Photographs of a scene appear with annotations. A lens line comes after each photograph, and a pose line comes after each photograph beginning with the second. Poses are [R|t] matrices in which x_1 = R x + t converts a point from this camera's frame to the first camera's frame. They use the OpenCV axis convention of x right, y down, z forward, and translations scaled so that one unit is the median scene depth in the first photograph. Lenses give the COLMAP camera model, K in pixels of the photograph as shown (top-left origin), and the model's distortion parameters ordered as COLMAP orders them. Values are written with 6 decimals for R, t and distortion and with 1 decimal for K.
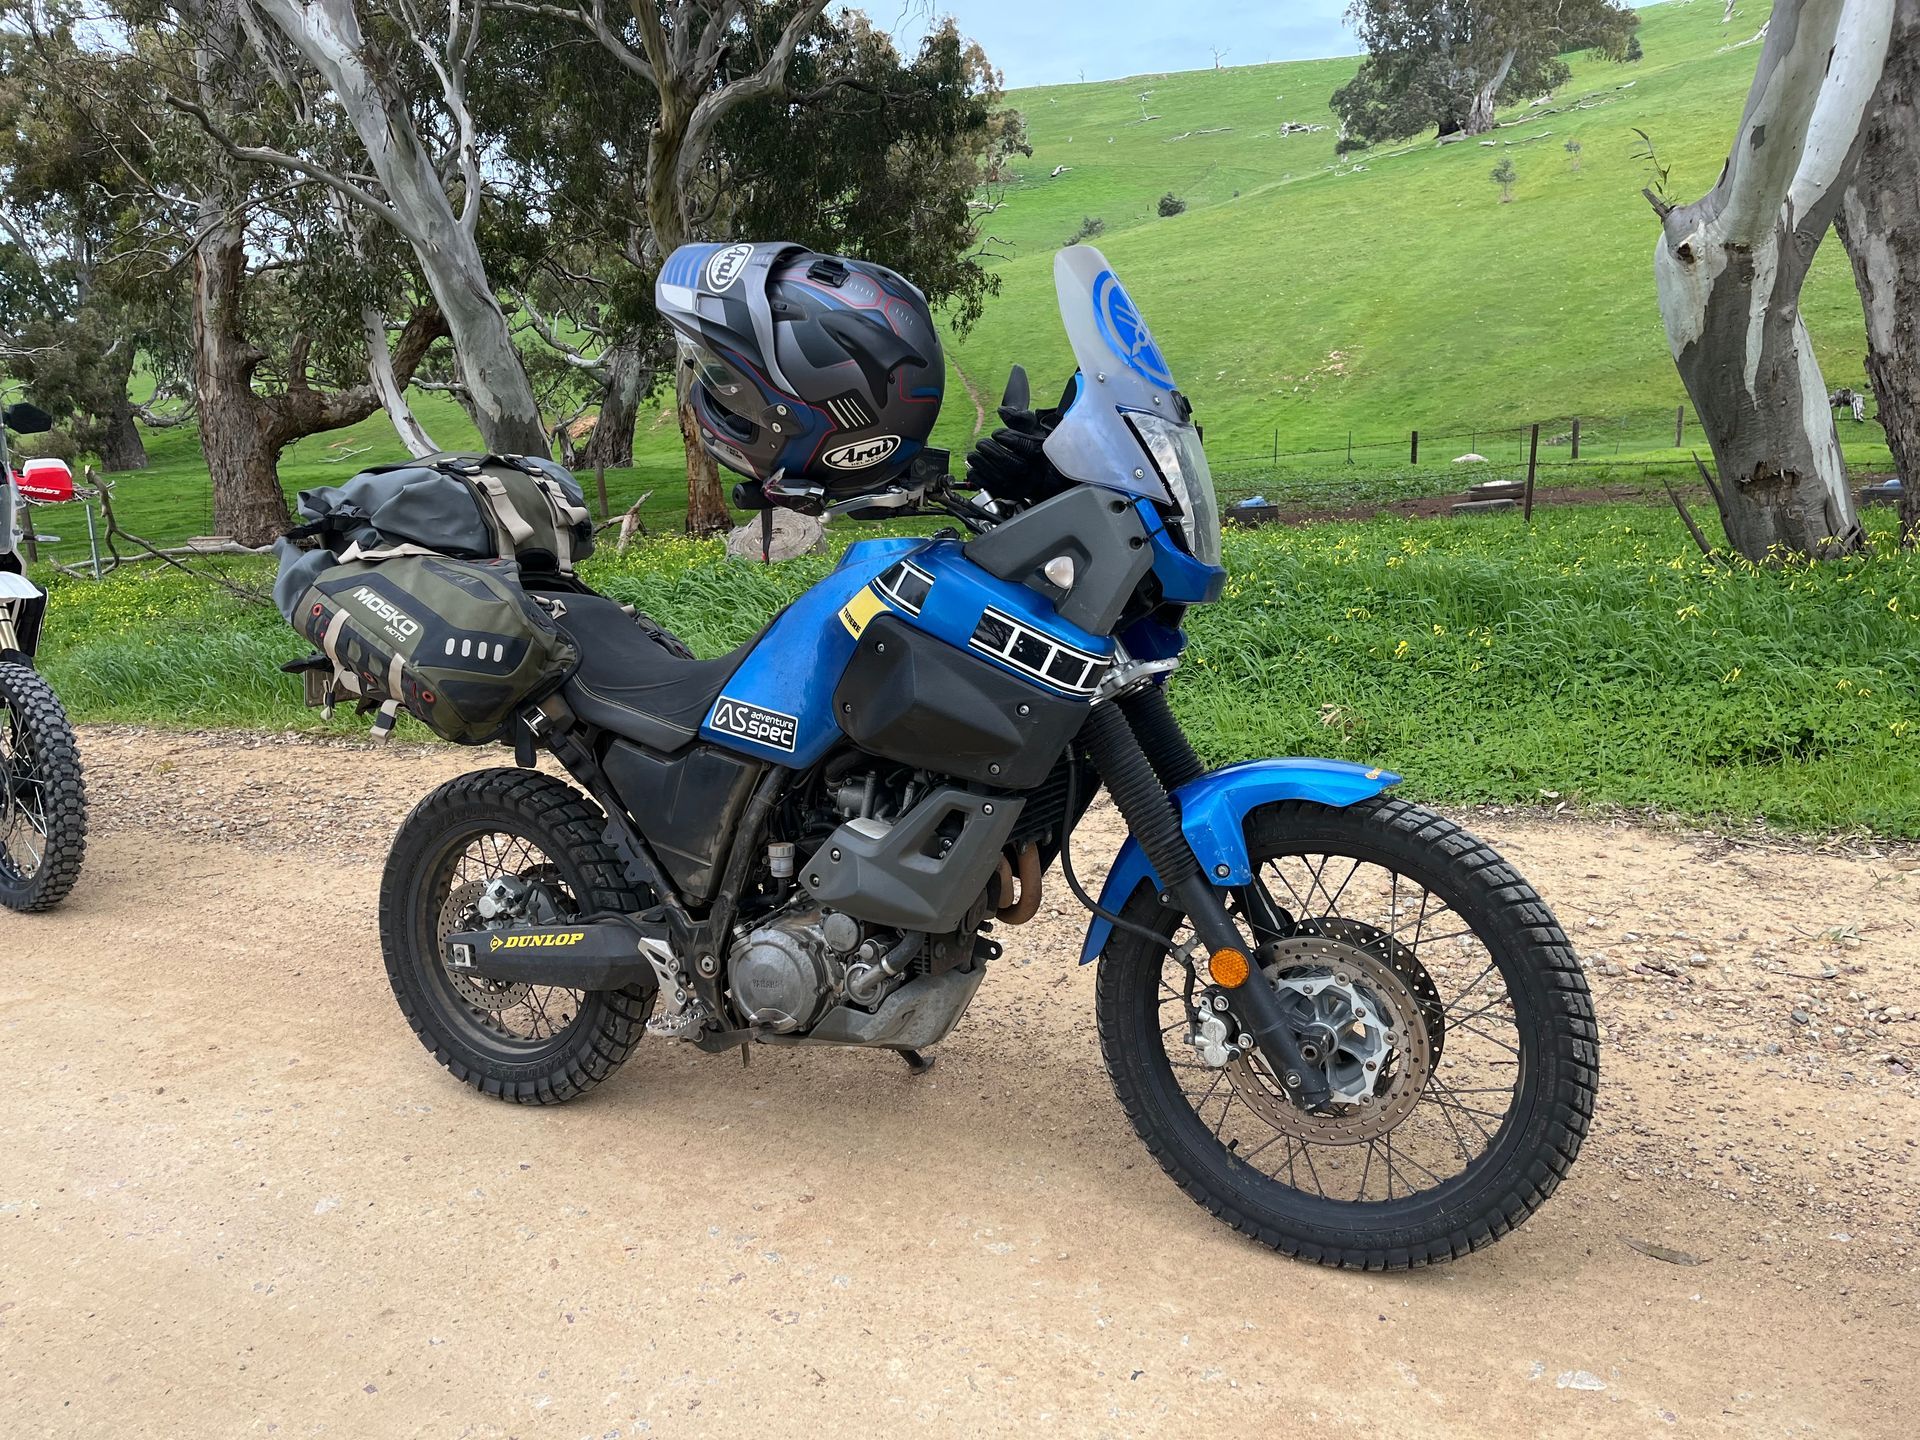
lens RADIAL K [[1427.7, 0, 927.7], [0, 1427.7, 715.4], [0, 0, 1]] dist [0.074538, -0.101352]
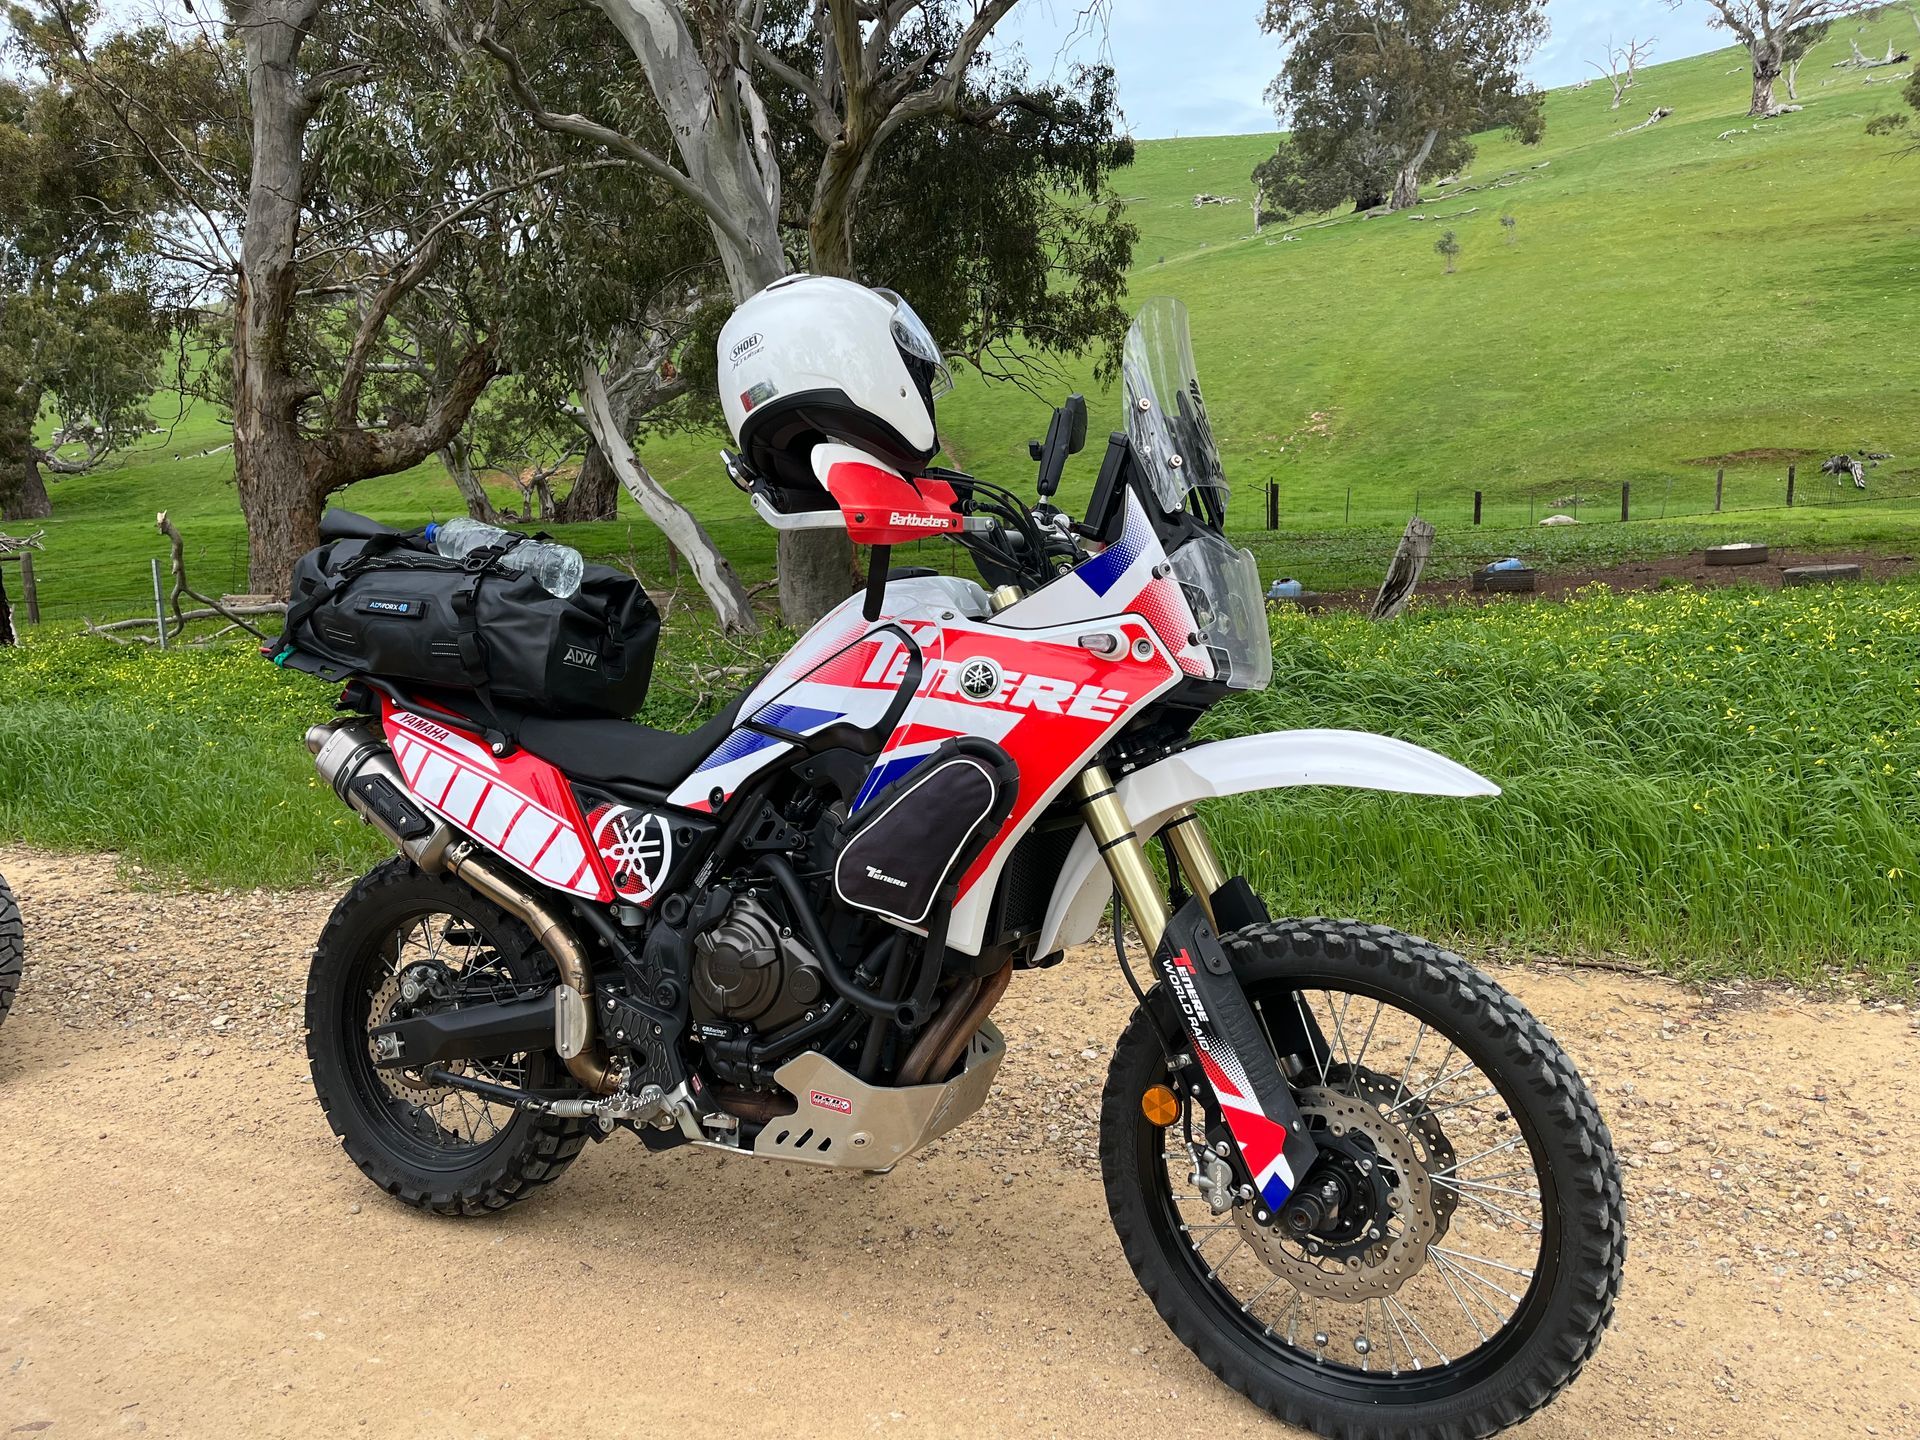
lens RADIAL K [[1428.1, 0, 960.0], [0, 1428.1, 720.0], [0, 0, 1]] dist [0.056419, -0.068846]
pose [[0.996337, -0.002053, 0.085492, -0.055020], [0.005049, 0.999380, -0.034841, -0.005787], [-0.085367, 0.035145, 0.995729, 0.036335]]
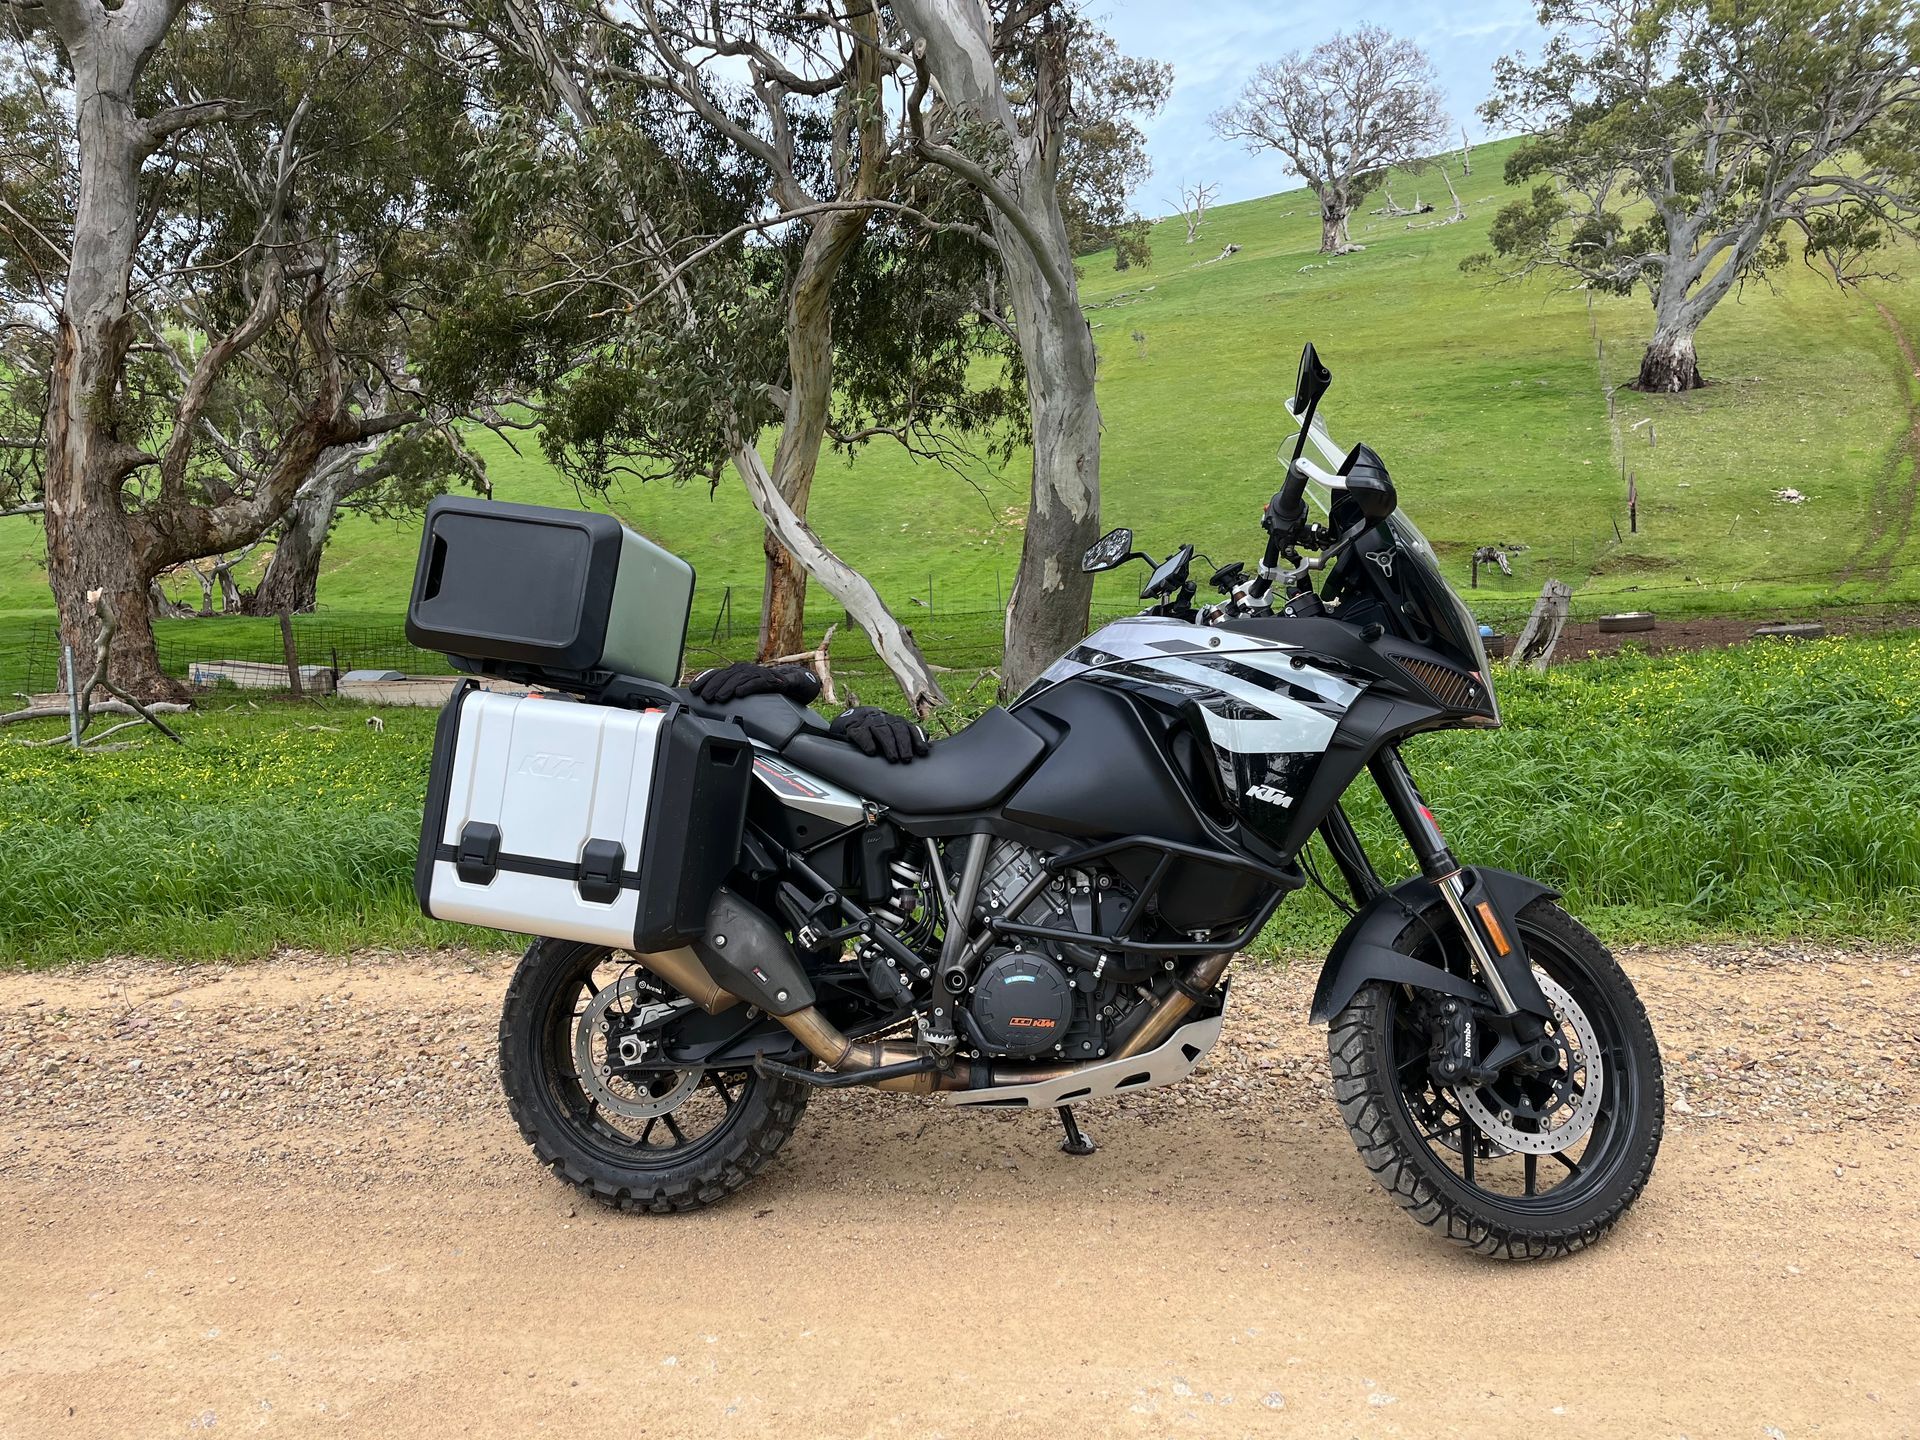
lens RADIAL K [[1427.7, 0, 927.7], [0, 1427.7, 715.4], [0, 0, 1]] dist [0.074538, -0.101352]
pose [[0.946723, -0.021969, 0.321299, -0.123230], [0.055749, 0.993788, -0.096317, -0.005623], [-0.317187, 0.109098, 0.942067, 0.059193]]
